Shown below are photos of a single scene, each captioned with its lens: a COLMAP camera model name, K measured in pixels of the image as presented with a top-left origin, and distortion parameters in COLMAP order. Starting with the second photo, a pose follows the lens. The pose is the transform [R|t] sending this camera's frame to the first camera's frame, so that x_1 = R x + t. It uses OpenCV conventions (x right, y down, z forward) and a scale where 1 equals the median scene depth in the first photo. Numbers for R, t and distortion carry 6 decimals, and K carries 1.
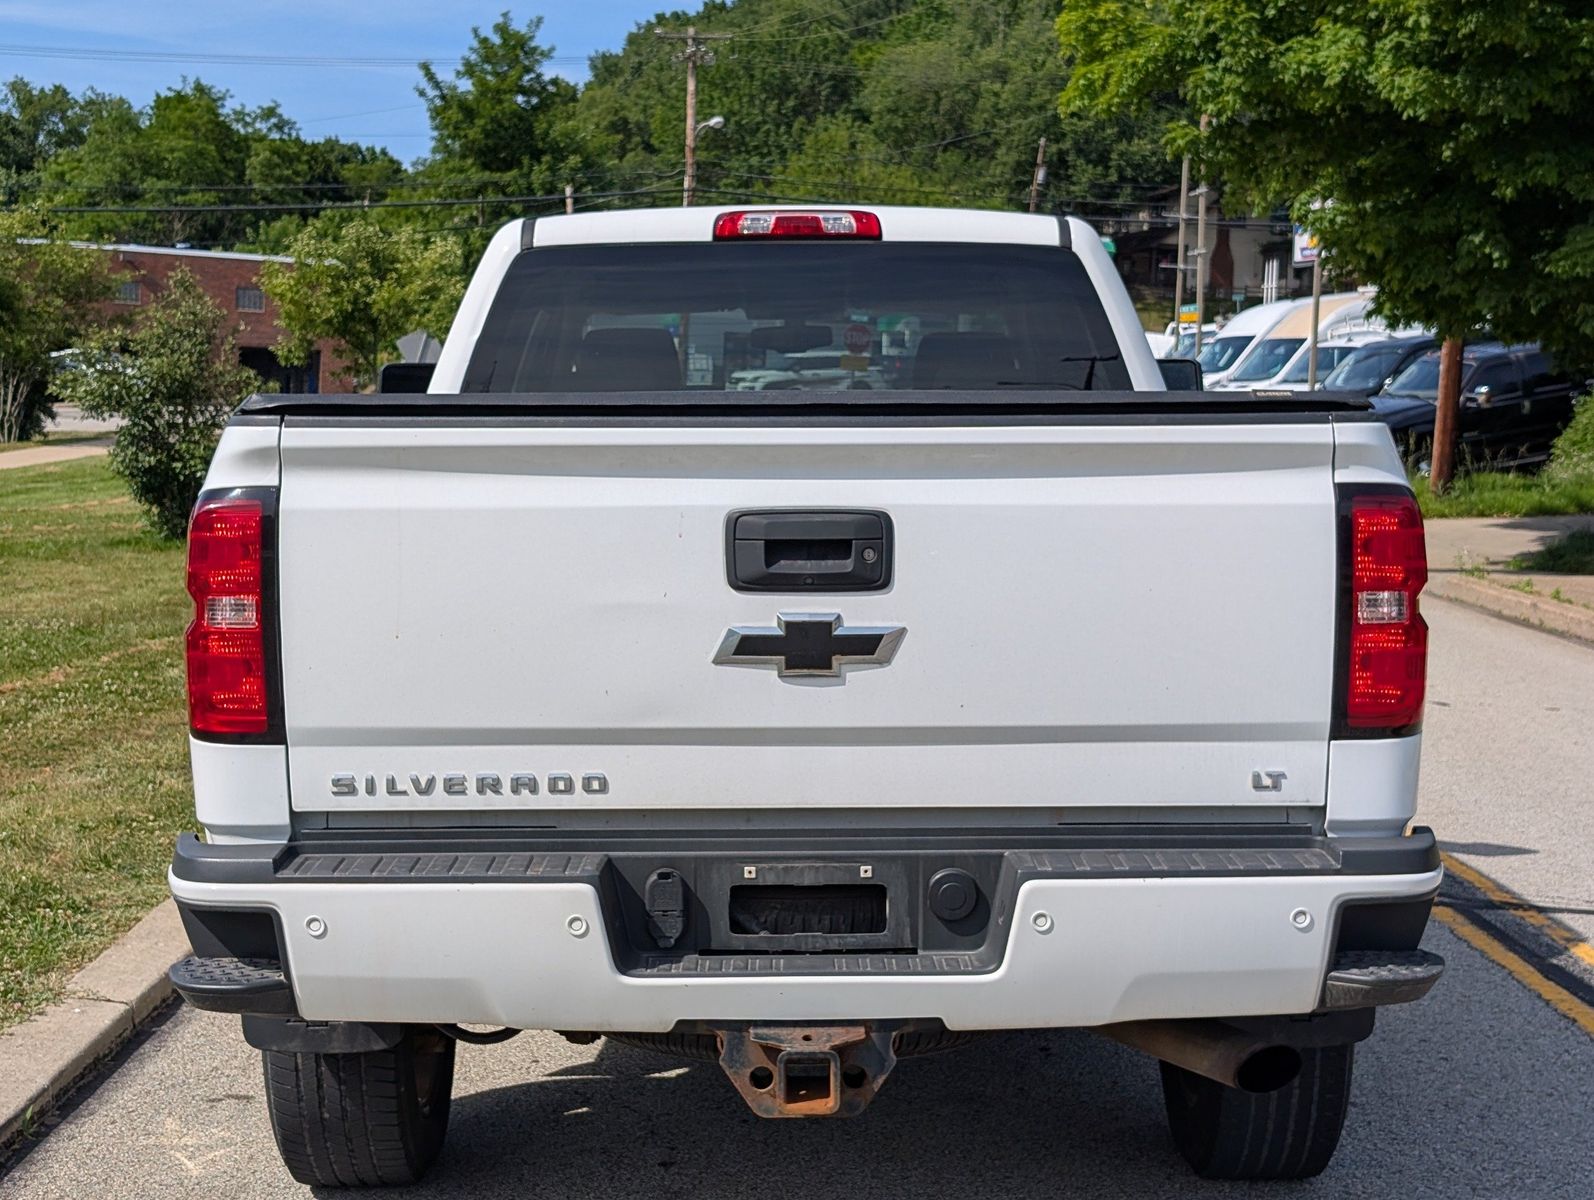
lens RADIAL K [[2496.2, 0, 813.7], [0, 2496.2, 651.1], [0, 0, 1]] dist [0.202233, -0.823021]
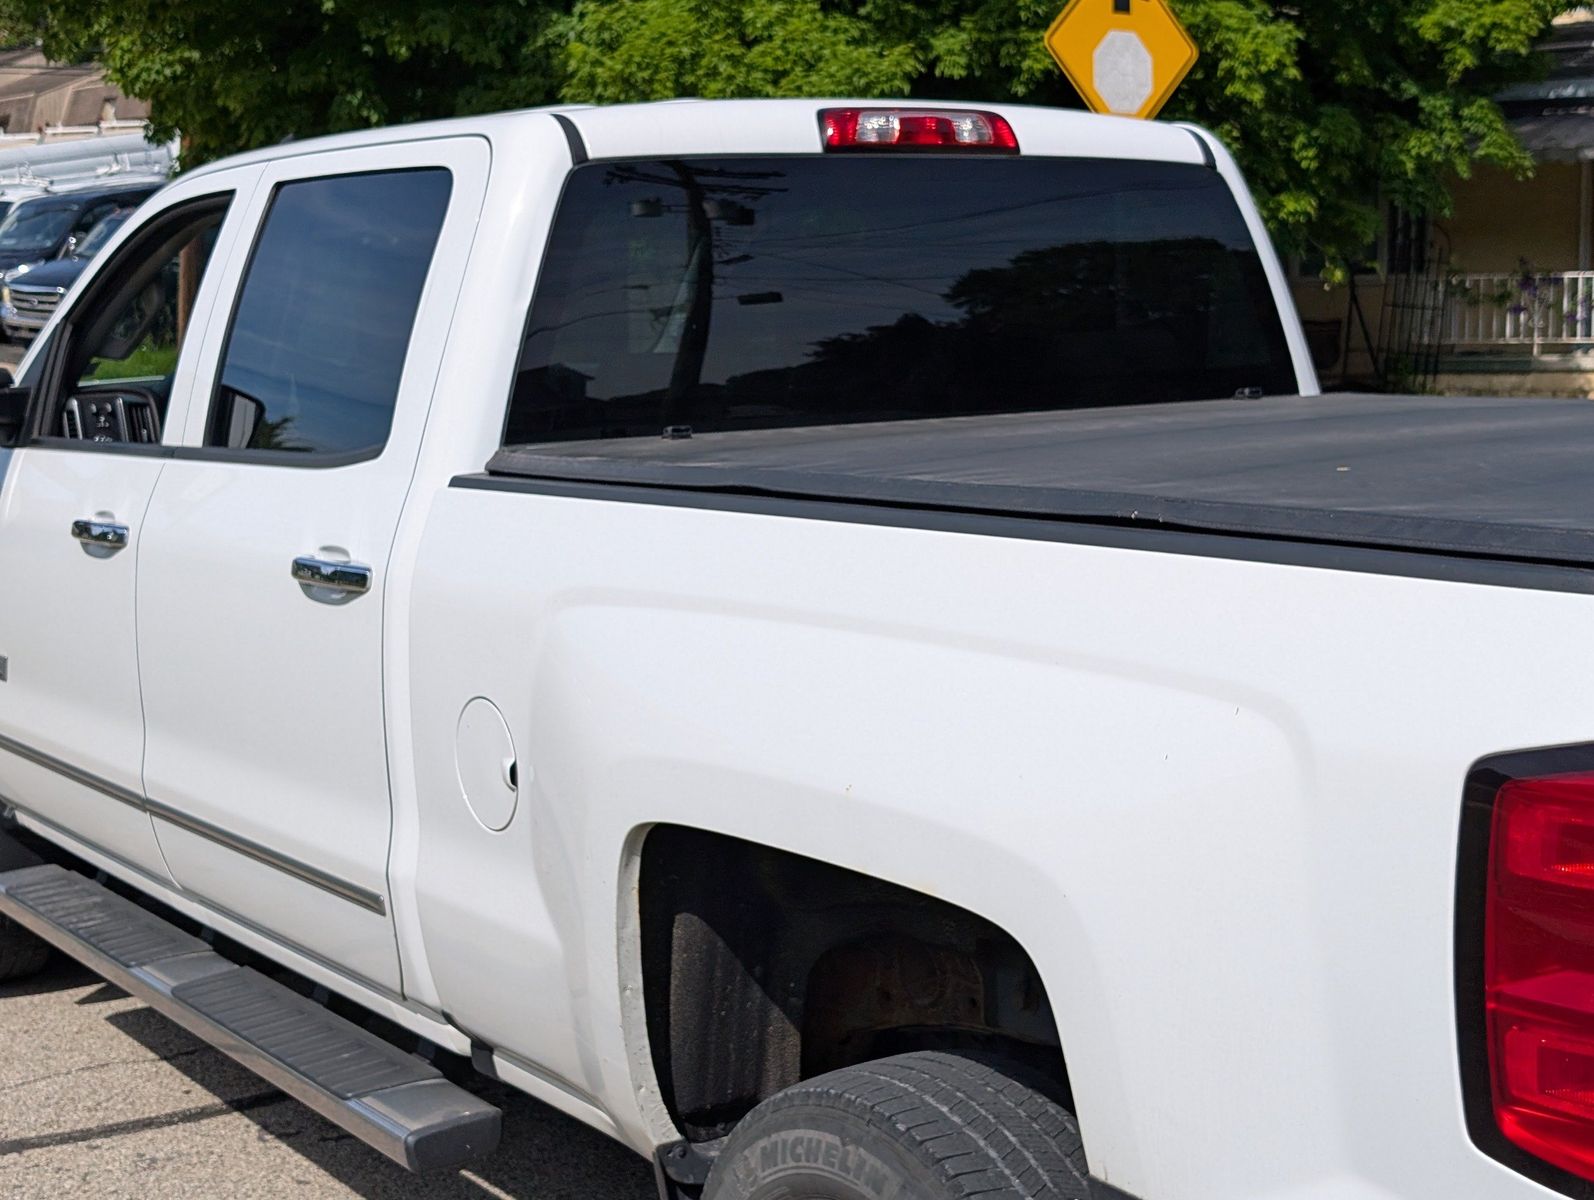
lens RADIAL K [[2480.9, 0, 756.6], [0, 2480.9, 672.8], [0, 0, 1]] dist [0.198470, -1.003700]
pose [[0.842088, -0.100831, 0.529832, -0.658586], [0.062972, 0.994031, 0.089087, -0.132385], [-0.535652, -0.041655, 0.843411, 0.675862]]
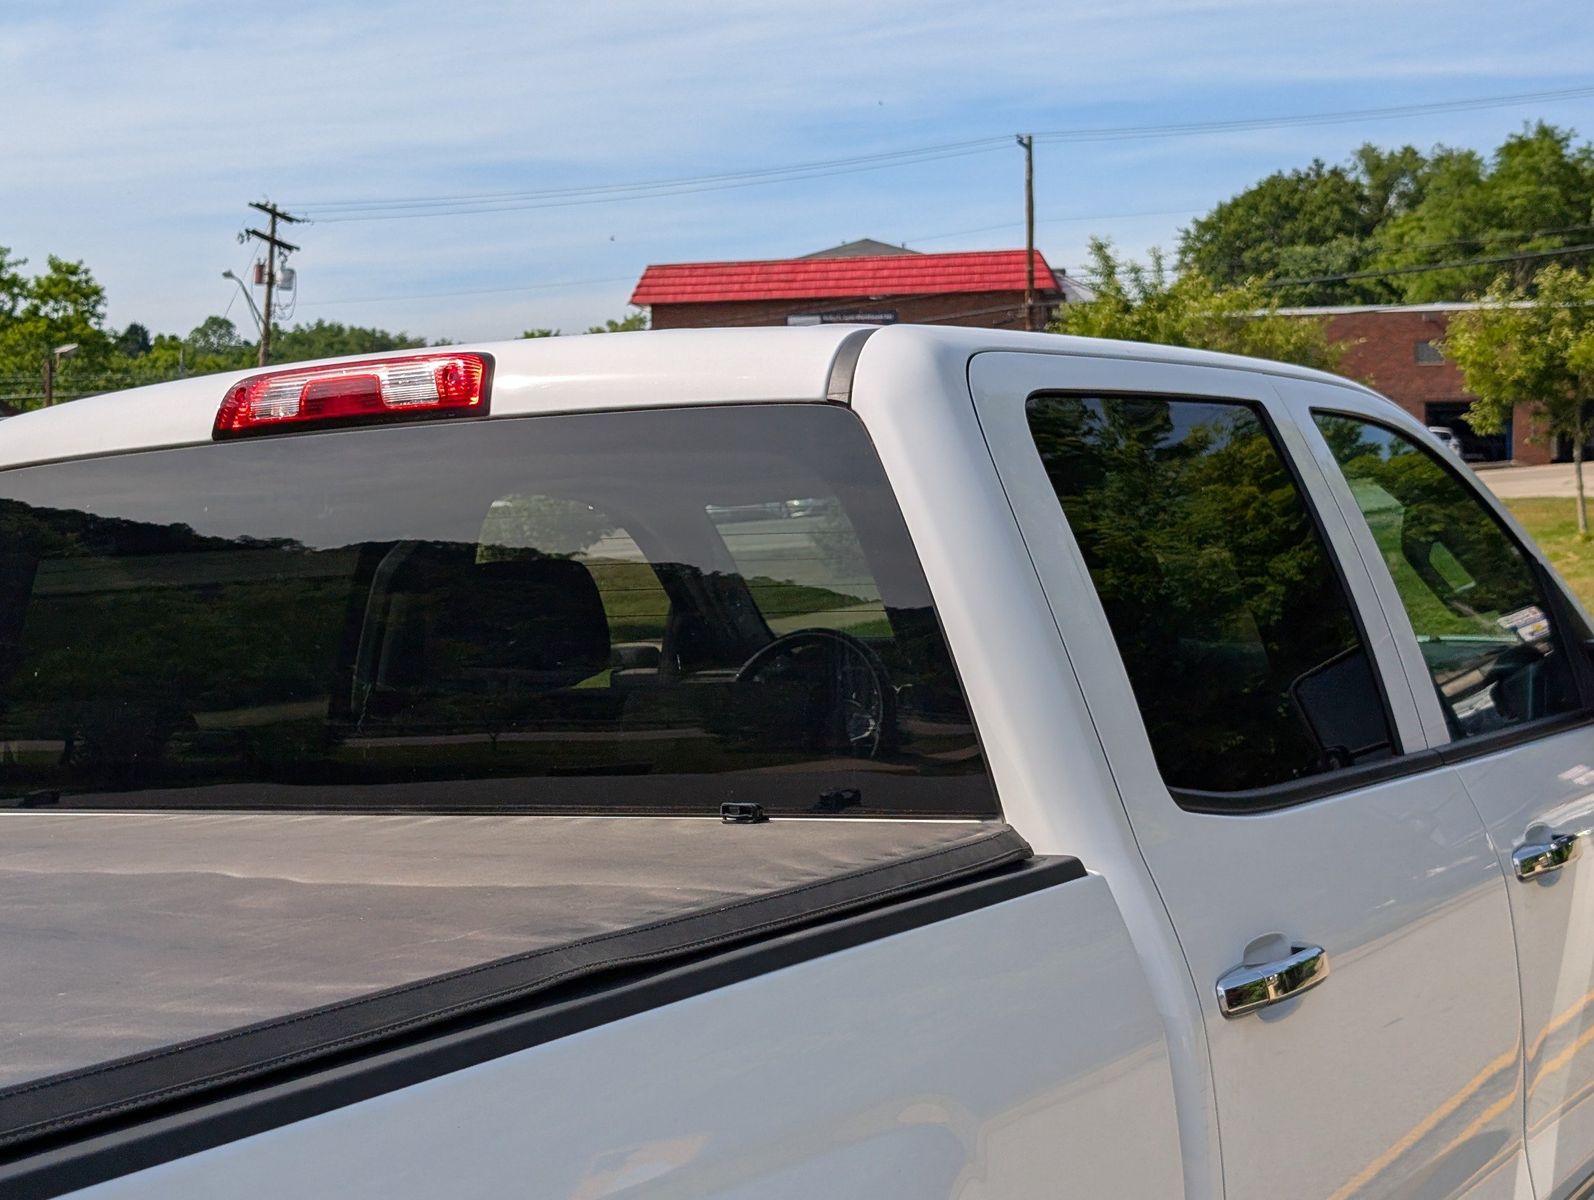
lens RADIAL K [[2497.5, 0, 752.2], [0, 2497.5, 645.1], [0, 0, 1]] dist [0.168244, -0.686156]
pose [[0.843792, -0.022555, -0.536196, 0.484232], [0.010362, 0.999615, -0.025742, -0.169908], [0.536571, 0.016165, 0.843701, 0.992754]]
